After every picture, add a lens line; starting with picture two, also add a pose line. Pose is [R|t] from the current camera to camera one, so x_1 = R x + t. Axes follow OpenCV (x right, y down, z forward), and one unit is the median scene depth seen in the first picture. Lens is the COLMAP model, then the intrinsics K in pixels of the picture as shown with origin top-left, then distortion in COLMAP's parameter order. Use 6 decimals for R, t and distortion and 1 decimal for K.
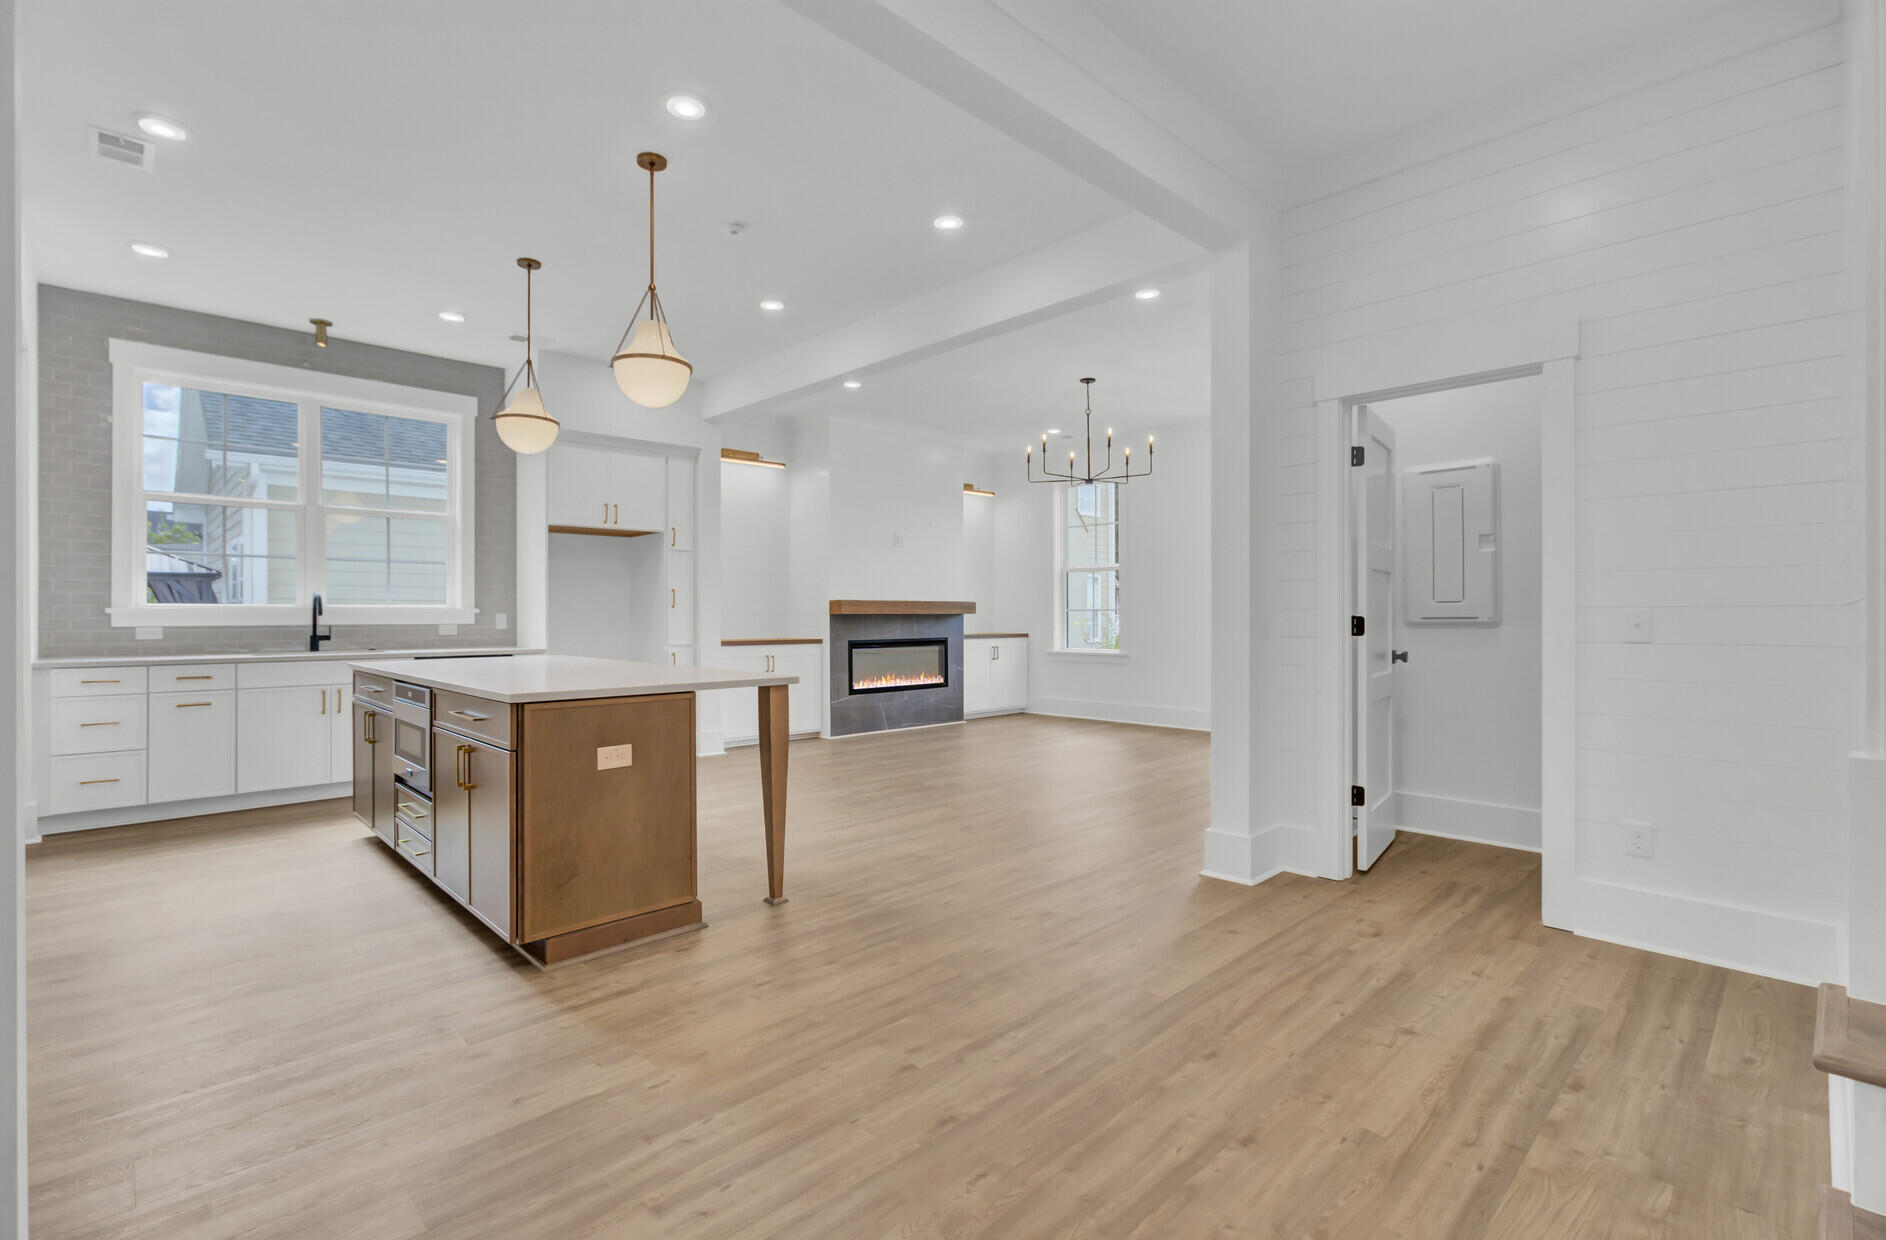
lens RADIAL K [[864.6, 0, 928.1], [0, 864.6, 597.7], [0, 0, 1]] dist [-0.001984, 0.000048]
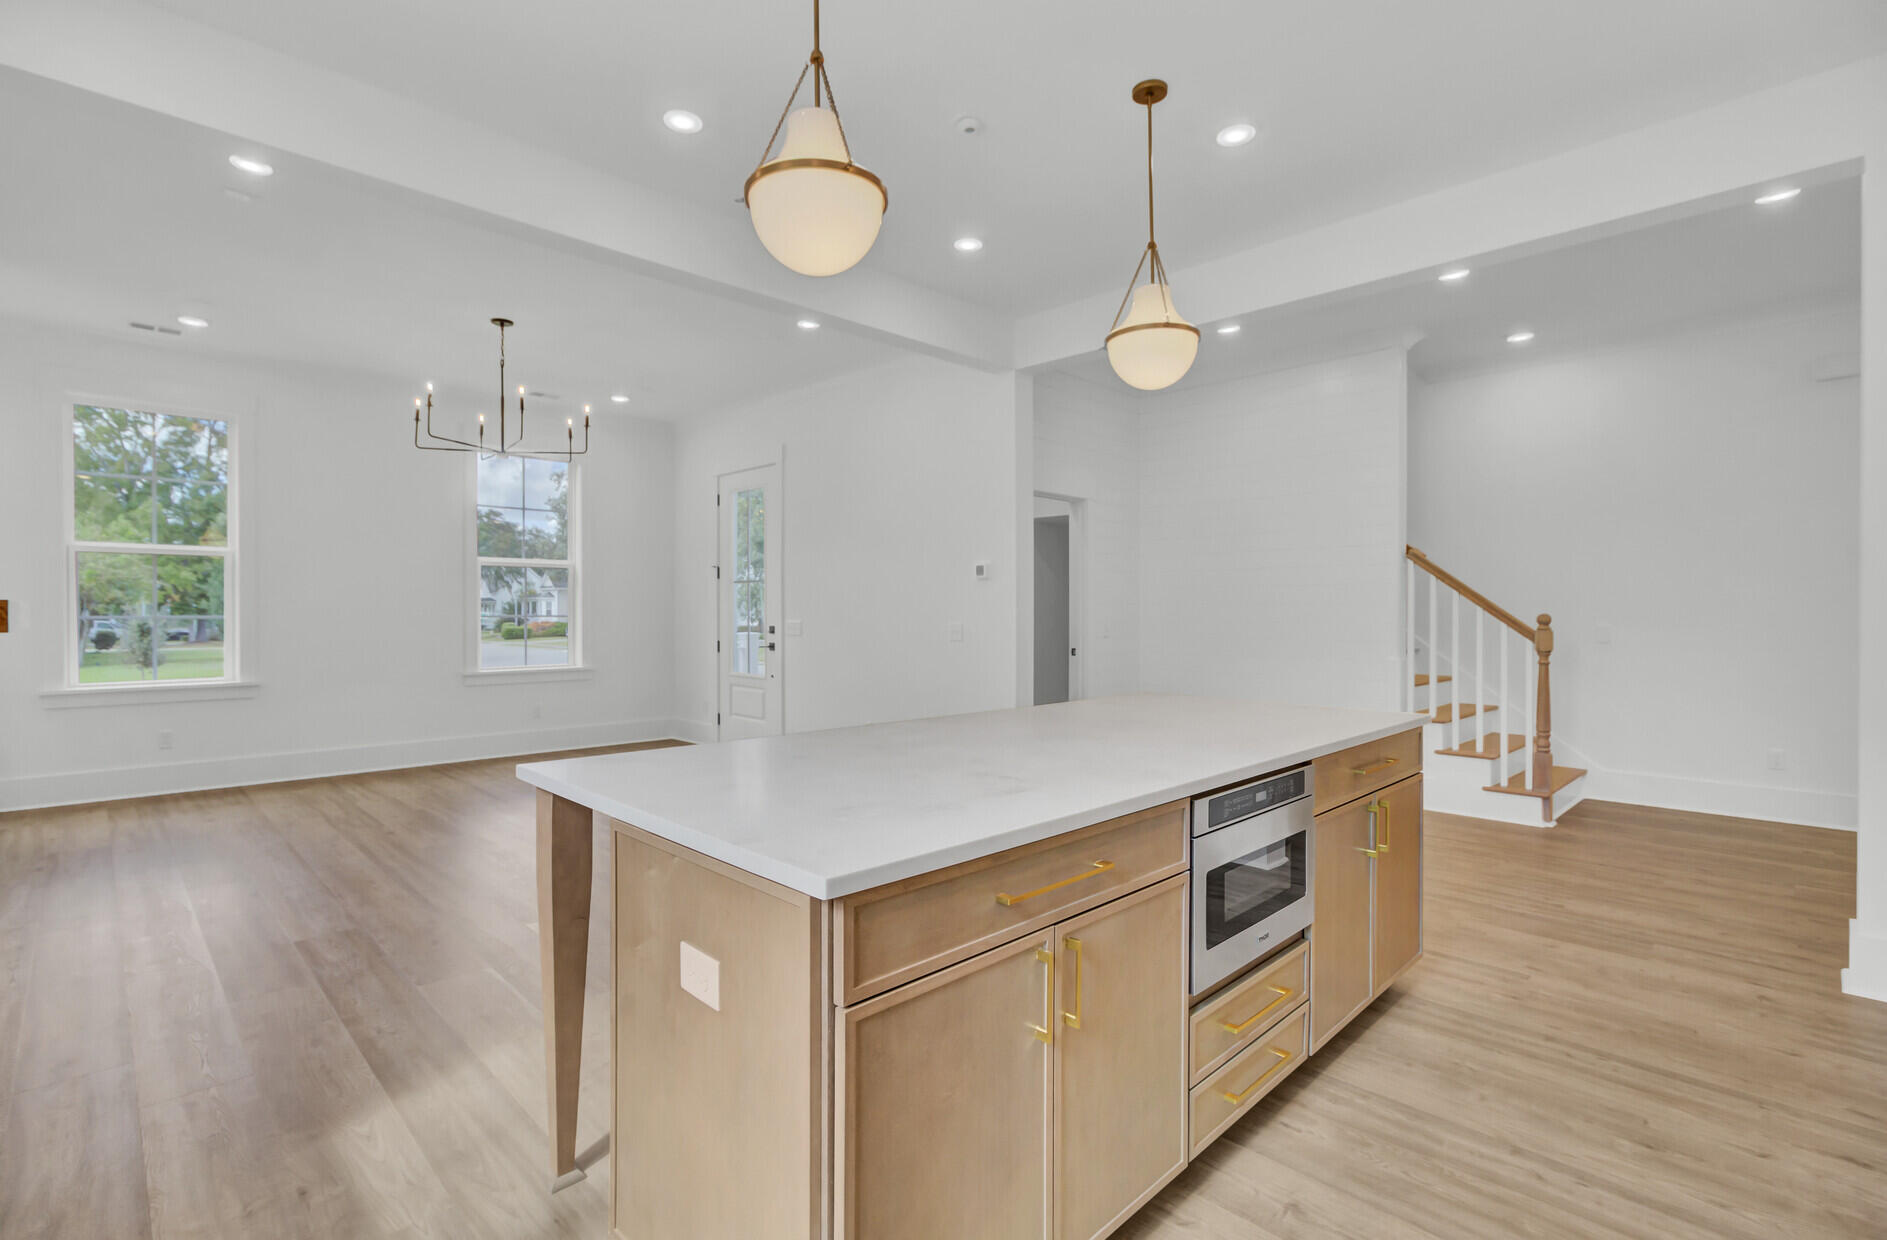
lens RADIAL K [[881.8, 0, 943.3], [0, 881.8, 587.8], [0, 0, 1]] dist [0.000299, 0.000136]
pose [[-0.045522, 0.031970, 0.998452, -0.714298], [-0.023045, 0.999188, -0.033044, 0.003578], [-0.998697, -0.024514, -0.044749, 0.765822]]
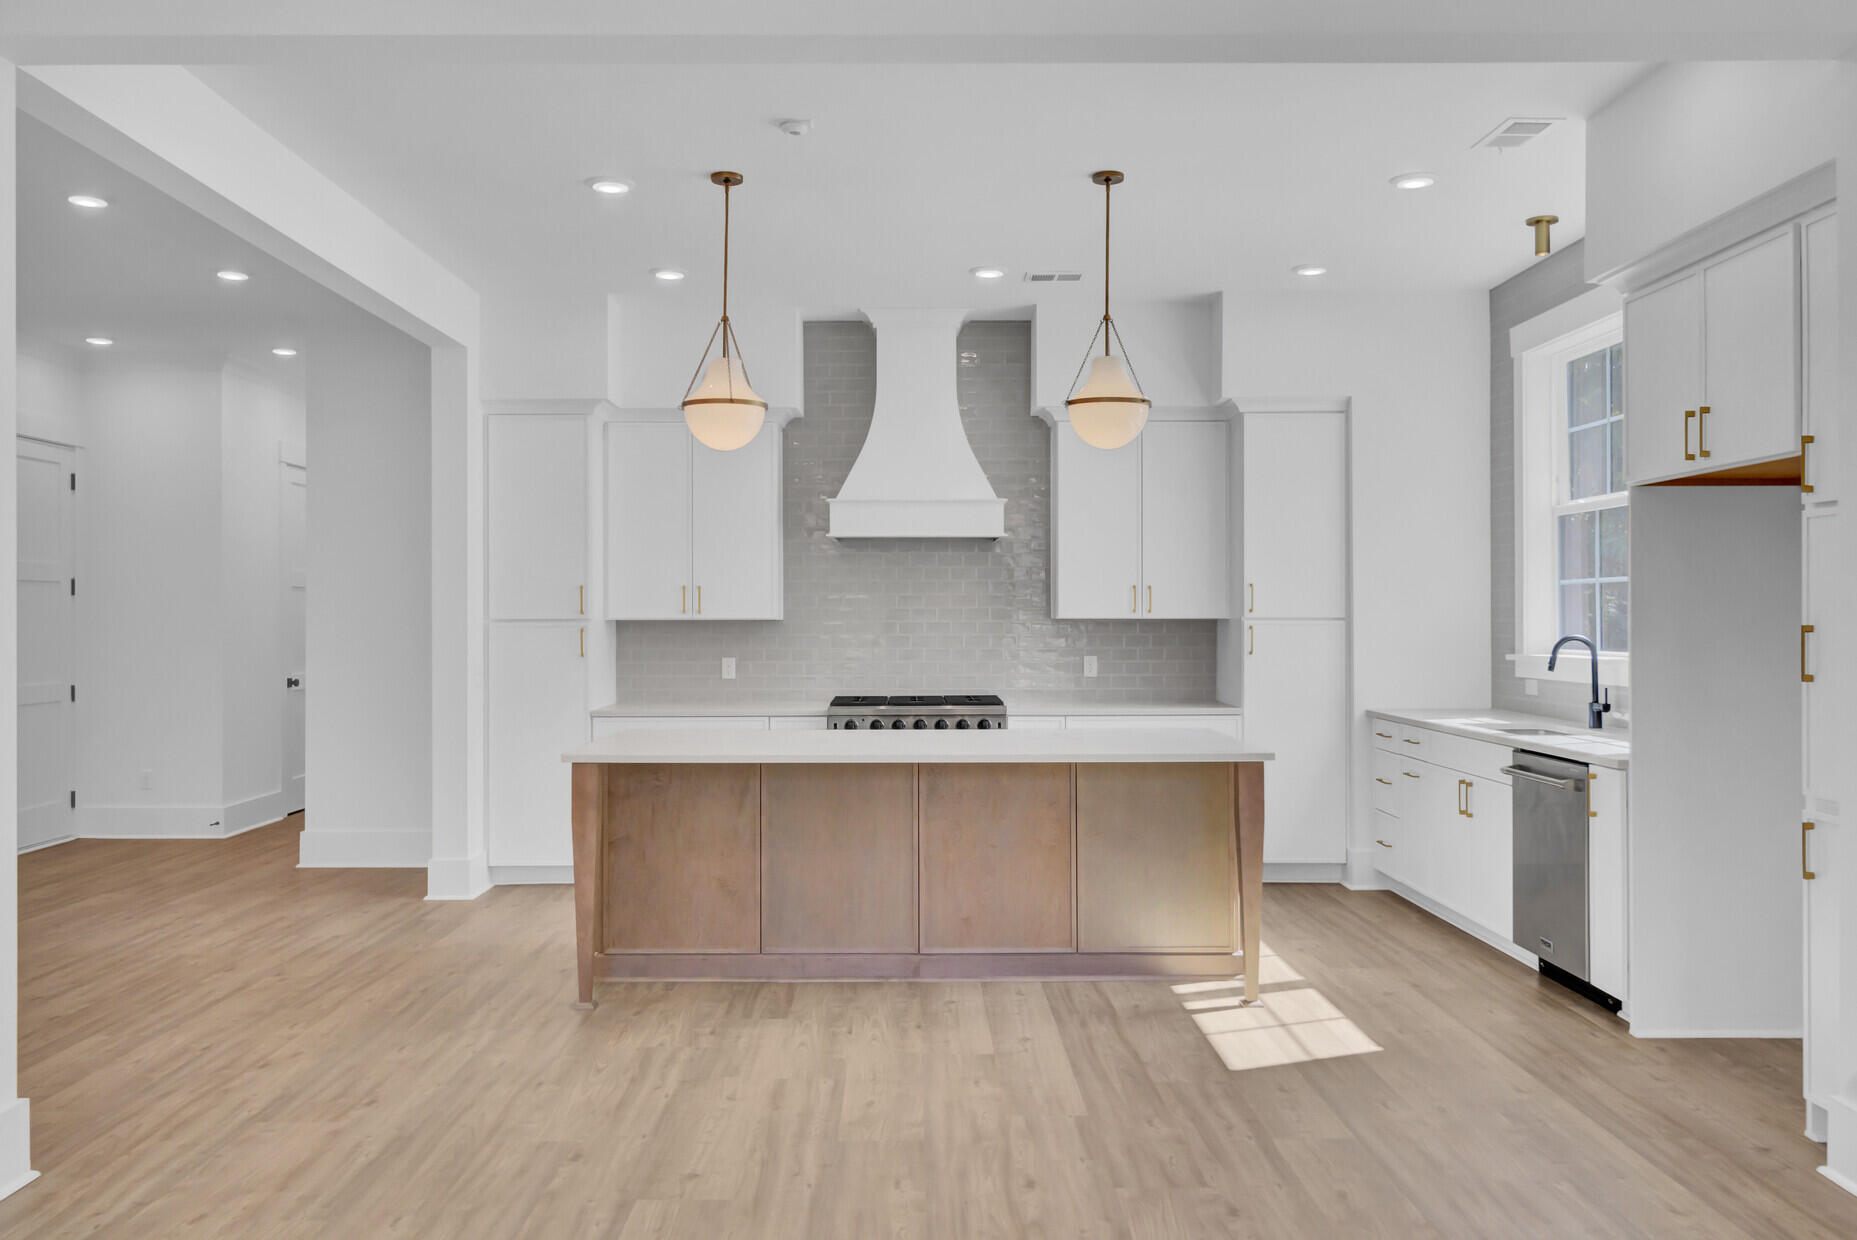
lens RADIAL K [[1423.9, 0, 917.8], [0, 1423.9, 614.4], [0, 0, 1]] dist [0.007366, -0.002476]
pose [[-0.684064, 0.001151, -0.729422, 0.390772], [0.017892, 0.999724, -0.015201, -0.013964], [0.729203, -0.023449, -0.683896, 1.340663]]
